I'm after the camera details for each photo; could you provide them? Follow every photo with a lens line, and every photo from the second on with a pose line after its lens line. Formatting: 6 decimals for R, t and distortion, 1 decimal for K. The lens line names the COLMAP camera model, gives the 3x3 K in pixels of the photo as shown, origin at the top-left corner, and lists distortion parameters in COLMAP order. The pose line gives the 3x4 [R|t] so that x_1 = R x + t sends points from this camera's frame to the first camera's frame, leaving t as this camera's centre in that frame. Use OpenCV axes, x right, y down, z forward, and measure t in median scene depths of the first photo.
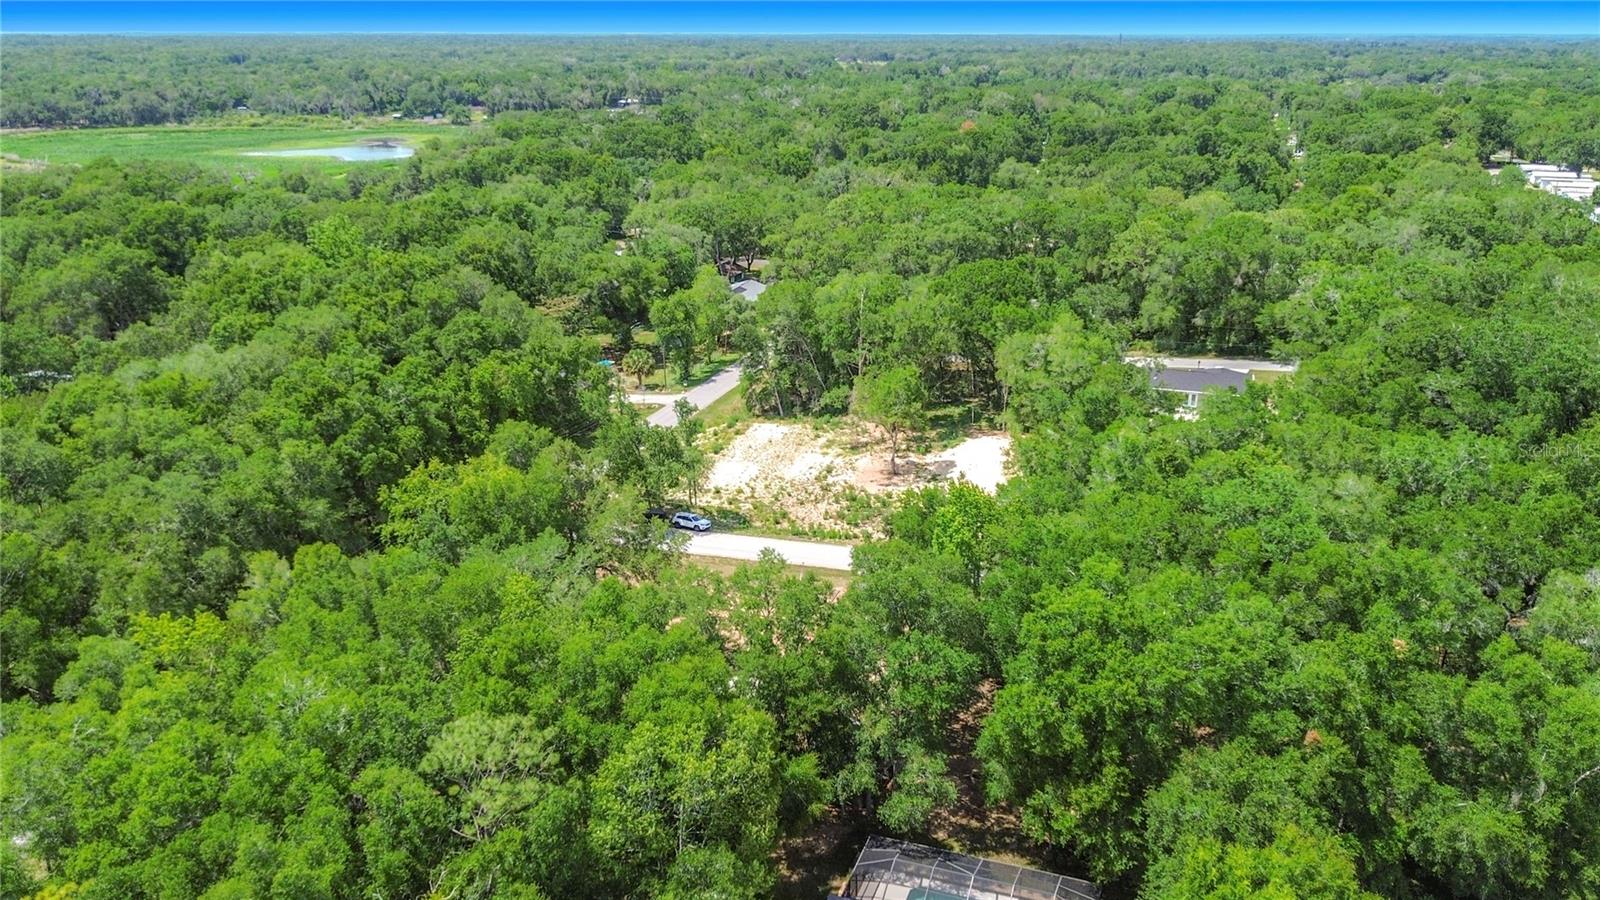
lens RADIAL K [[1206.3, 0, 797.5], [0, 1206.3, 451.8], [0, 0, 1]] dist [0.024830, -0.052273]
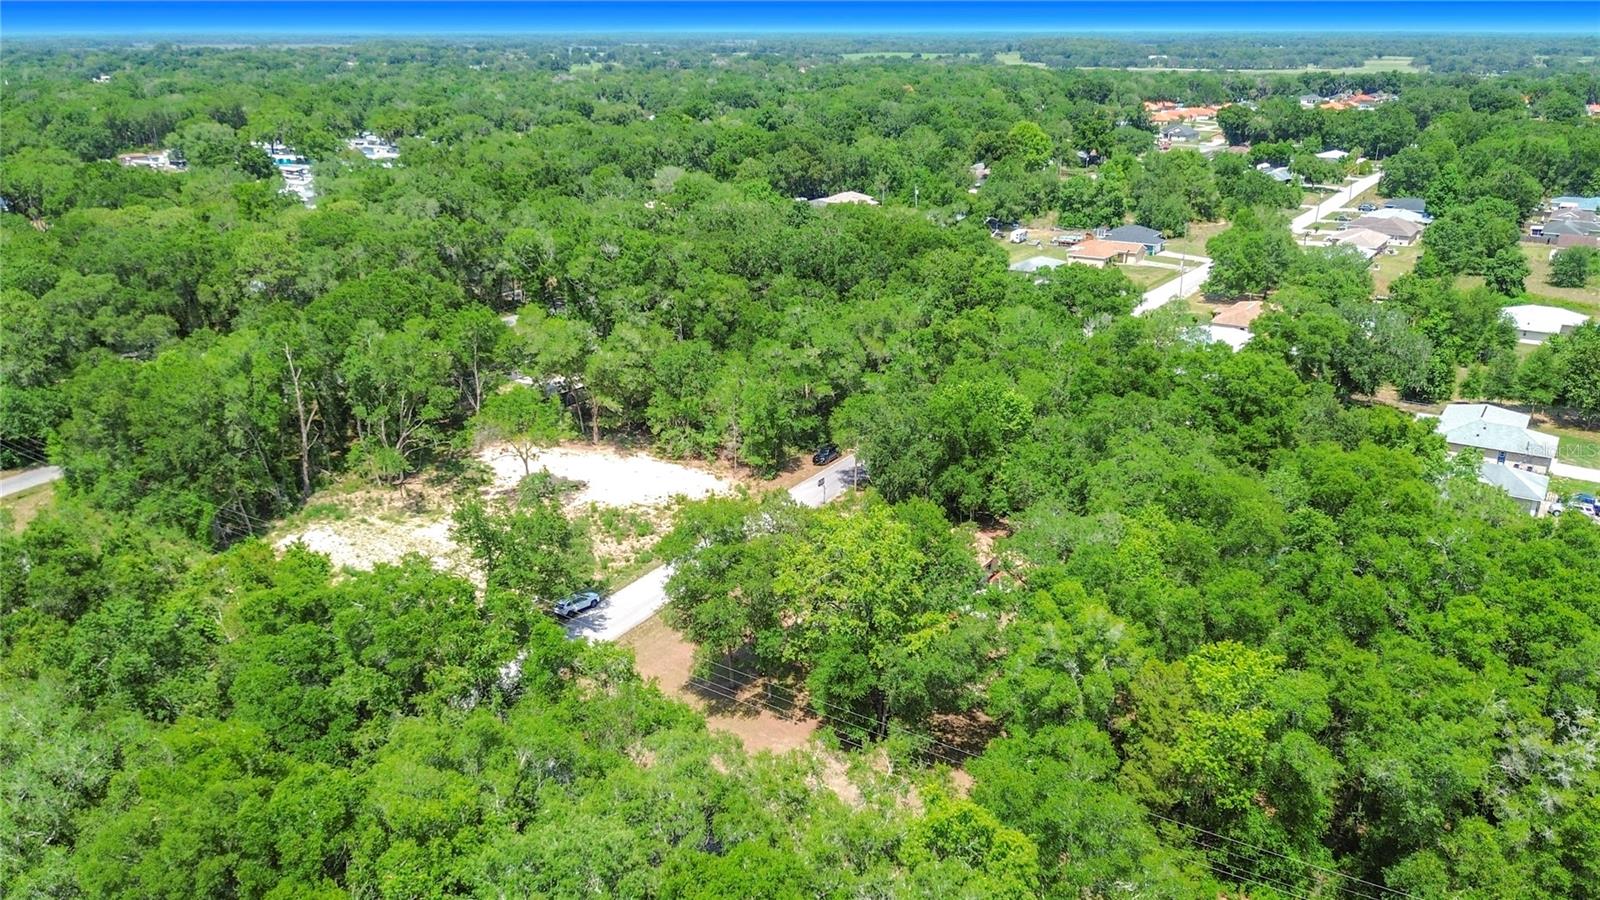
lens RADIAL K [[1227.2, 0, 800.0], [0, 1227.2, 450.0], [0, 0, 1]] dist [0.031932, -0.068987]
pose [[0.228858, -0.310057, 0.922761, -0.296455], [0.315396, 0.920405, 0.231042, -0.069615], [-0.920950, 0.238160, 0.308433, 0.203345]]
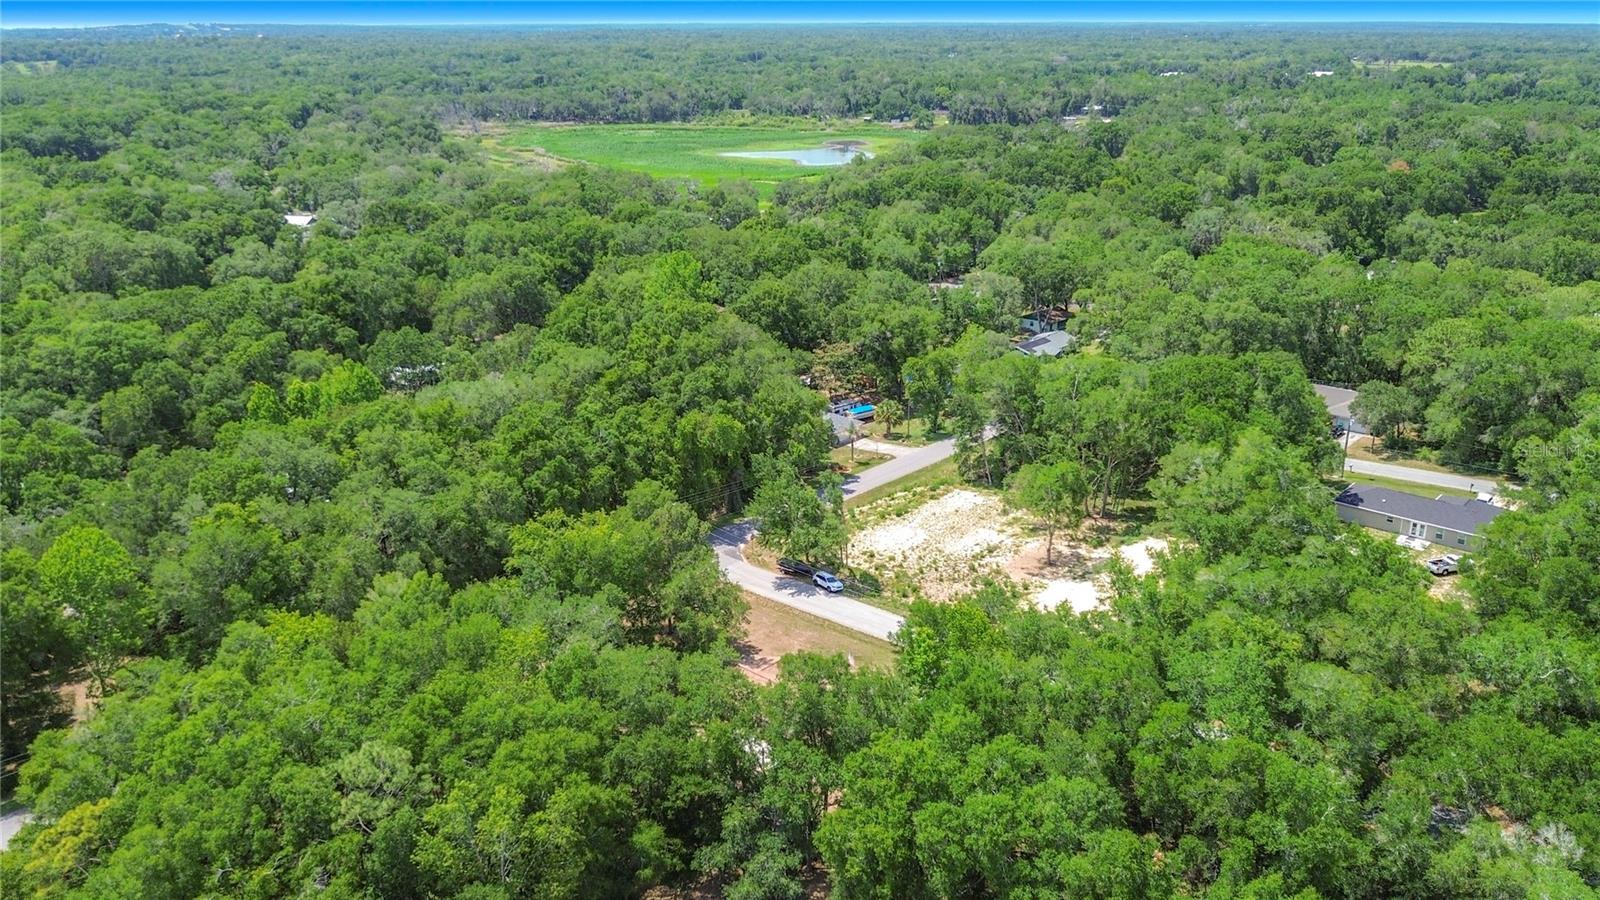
lens RADIAL K [[1208.1, 0, 782.7], [0, 1208.1, 450.6], [0, 0, 1]] dist [0.048537, -0.132633]
pose [[0.917826, 0.125076, -0.376765, 0.099265], [-0.122854, 0.991970, 0.030026, -0.032156], [0.377496, 0.018729, 0.925822, -0.014054]]
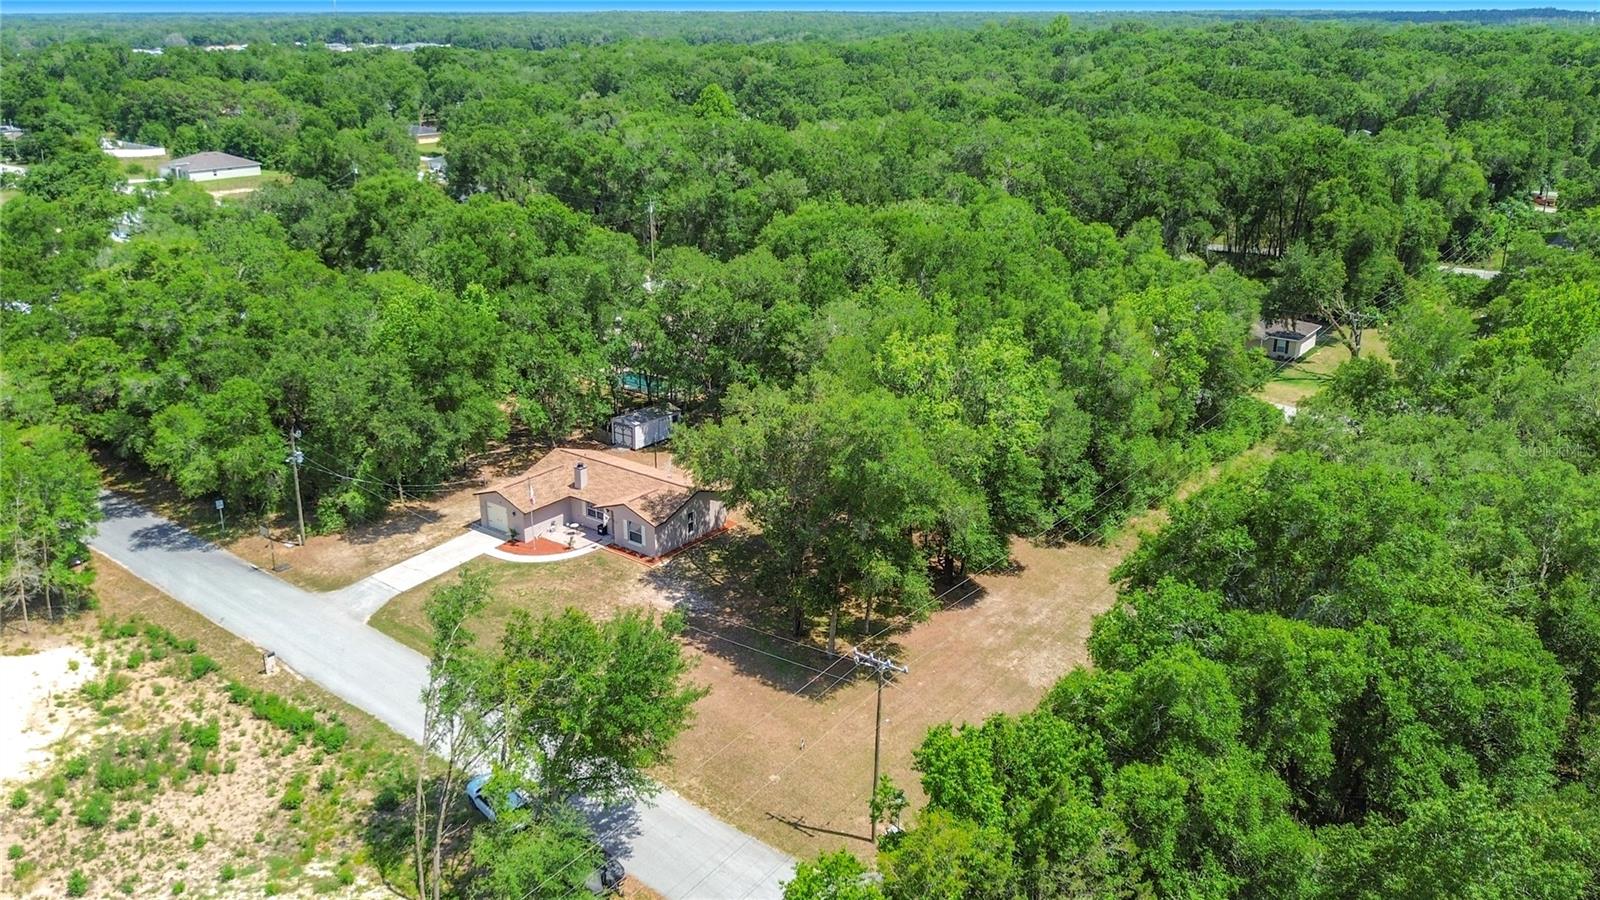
lens RADIAL K [[1224.1, 0, 800.4], [0, 1224.1, 444.5], [0, 0, 1]] dist [0.015997, -0.042898]
pose [[-0.952633, -0.098890, 0.287595, -0.112603], [0.101420, 0.788222, 0.606976, -0.112059], [-0.286713, 0.607394, -0.740857, 0.442814]]
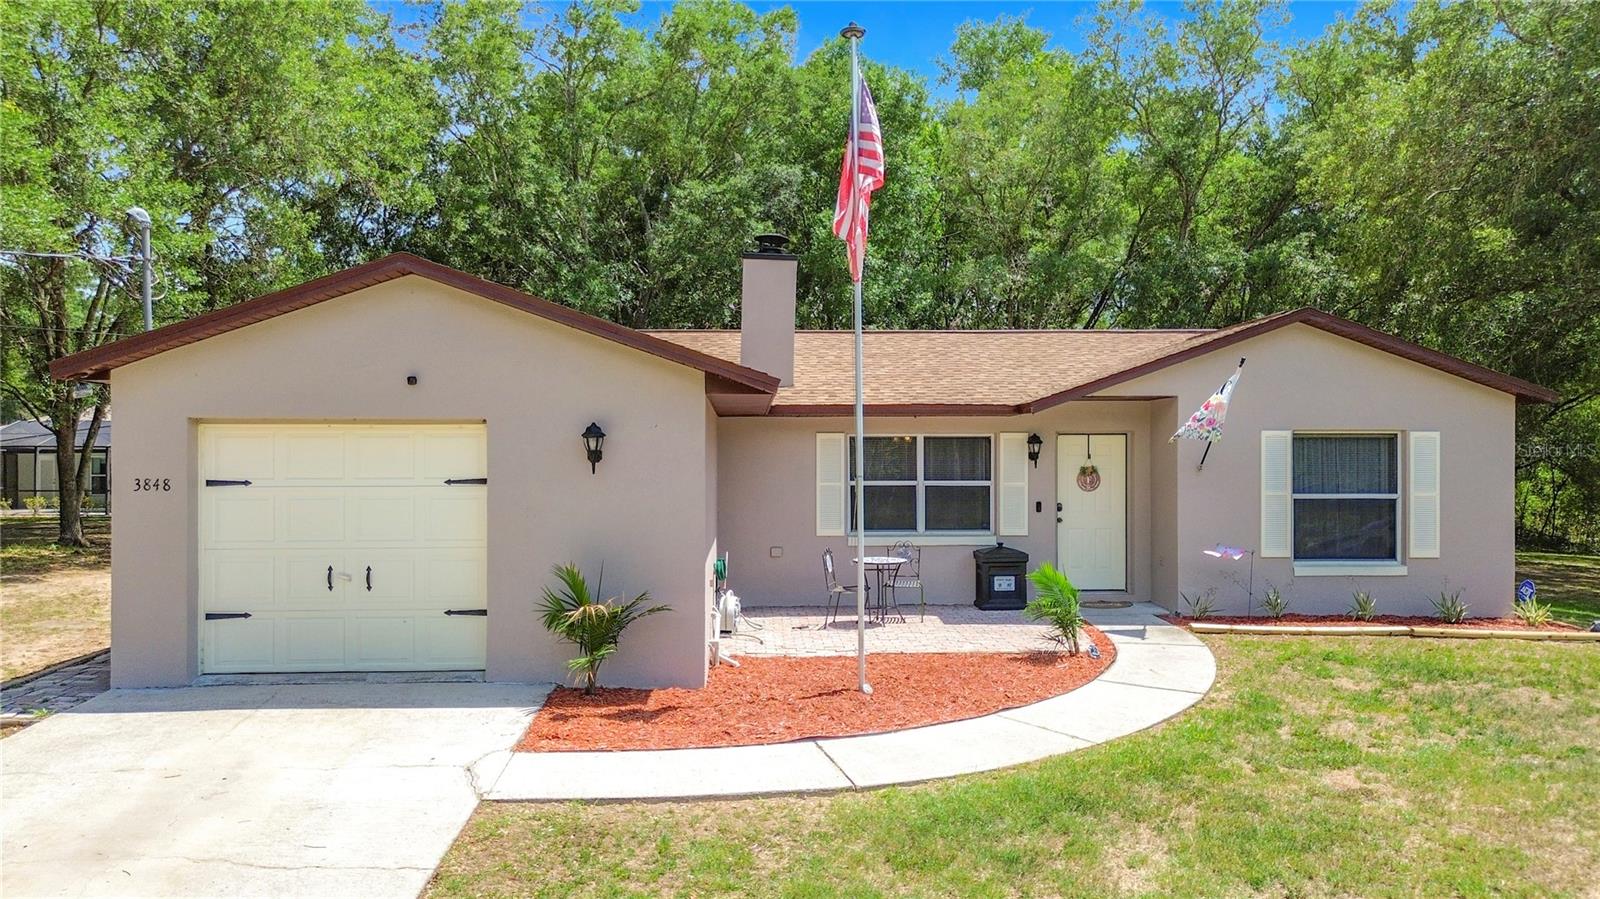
lens RADIAL K [[1166.3, 0, 796.9], [0, 1166.3, 462.3], [0, 0, 1]] dist [0.050721, -0.050548]
pose [[-0.929098, 0.001576, -0.369830, 0.012029], [-0.119809, 0.944782, 0.305014, 0.028073], [0.349889, 0.327697, -0.877606, 0.316513]]
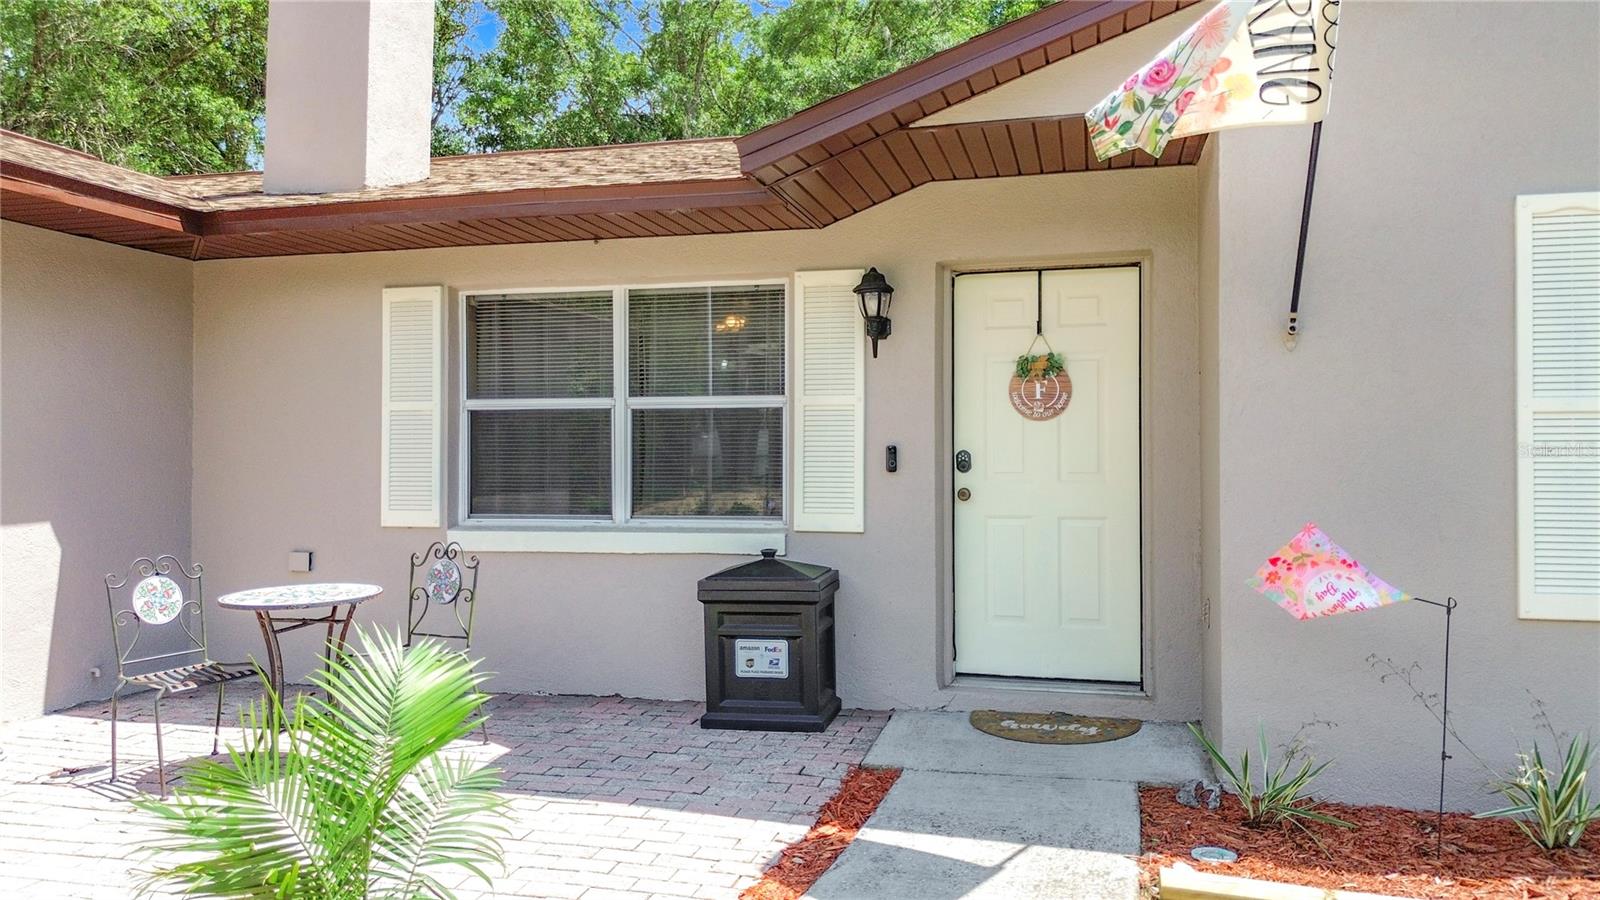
lens RADIAL K [[1152.4, 0, 818.0], [0, 1152.4, 445.5], [0, 0, 1]] dist [0.075613, -0.103340]
pose [[-0.995951, 0.001442, -0.089889, -0.007611], [-0.026919, 0.949214, 0.313479, 0.035604], [0.085776, 0.314629, -0.945331, 0.299518]]
